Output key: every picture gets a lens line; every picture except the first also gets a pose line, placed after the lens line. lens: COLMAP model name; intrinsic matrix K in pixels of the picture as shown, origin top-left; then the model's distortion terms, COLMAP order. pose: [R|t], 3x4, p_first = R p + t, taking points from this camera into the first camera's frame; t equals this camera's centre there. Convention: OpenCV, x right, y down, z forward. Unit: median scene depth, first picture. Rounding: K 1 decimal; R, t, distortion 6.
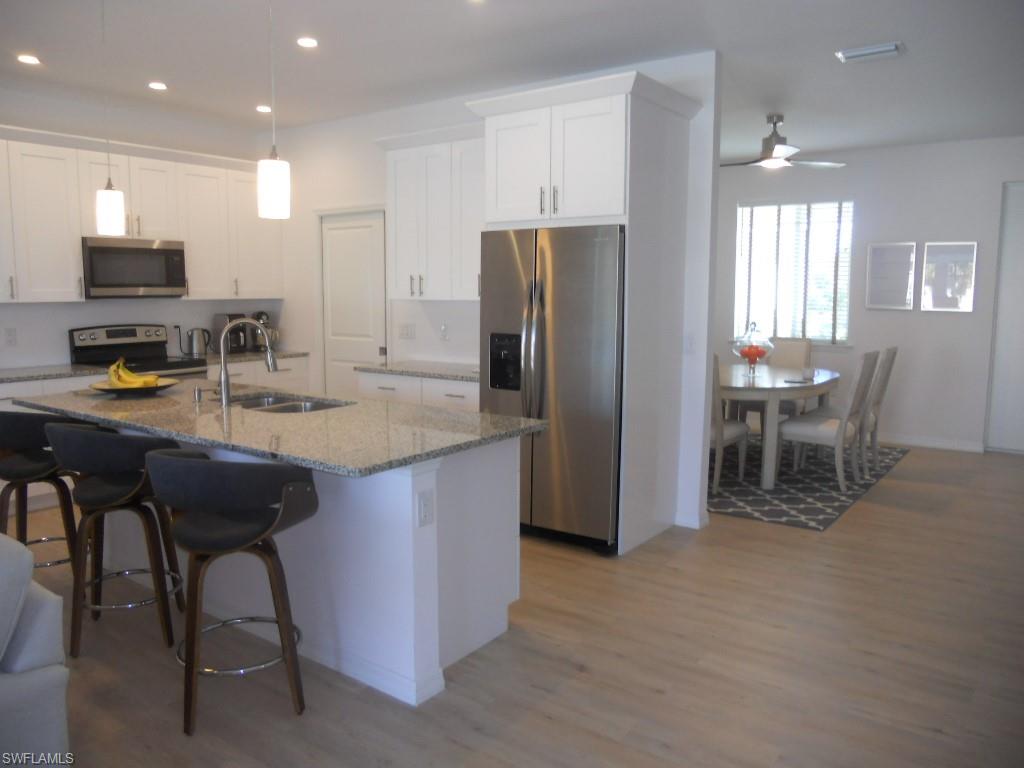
lens RADIAL K [[786.7, 0, 512.0], [0, 786.7, 384.0], [0, 0, 1]] dist [-0.046880, 0.000213]
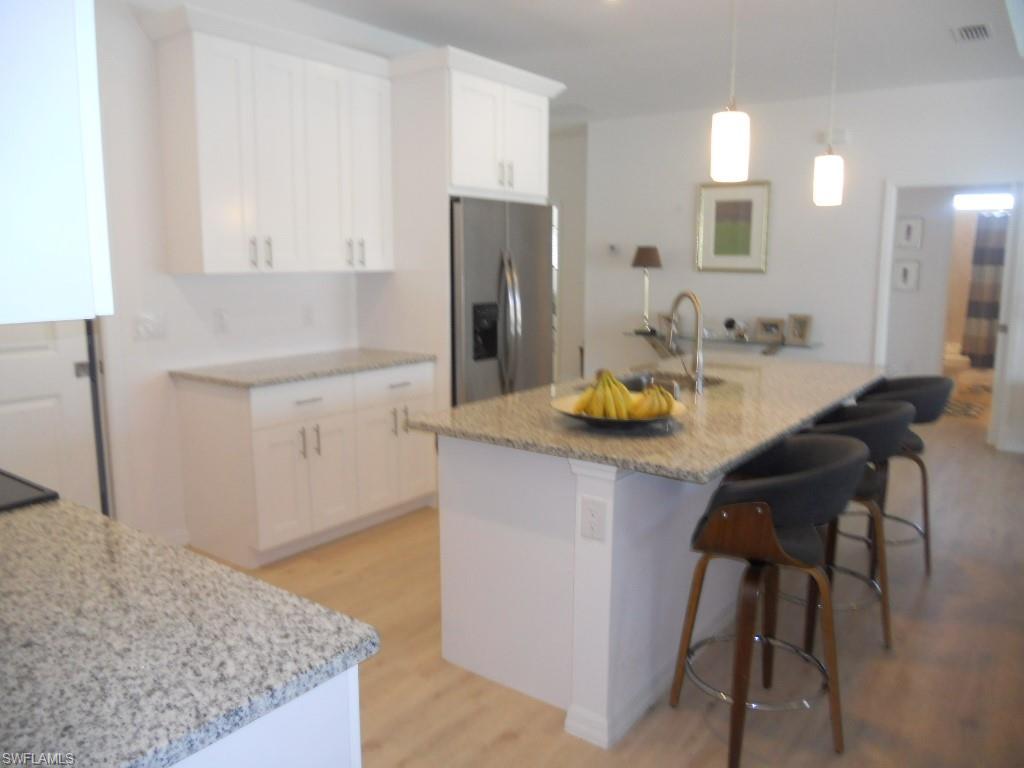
lens RADIAL K [[786.7, 0, 512.0], [0, 786.7, 384.0], [0, 0, 1]] dist [-0.046880, 0.000213]
pose [[-0.004677, -0.159008, 0.987266, -0.932138], [0.115057, 0.980635, 0.158485, -0.108778], [-0.993348, 0.114334, 0.013708, 0.898556]]
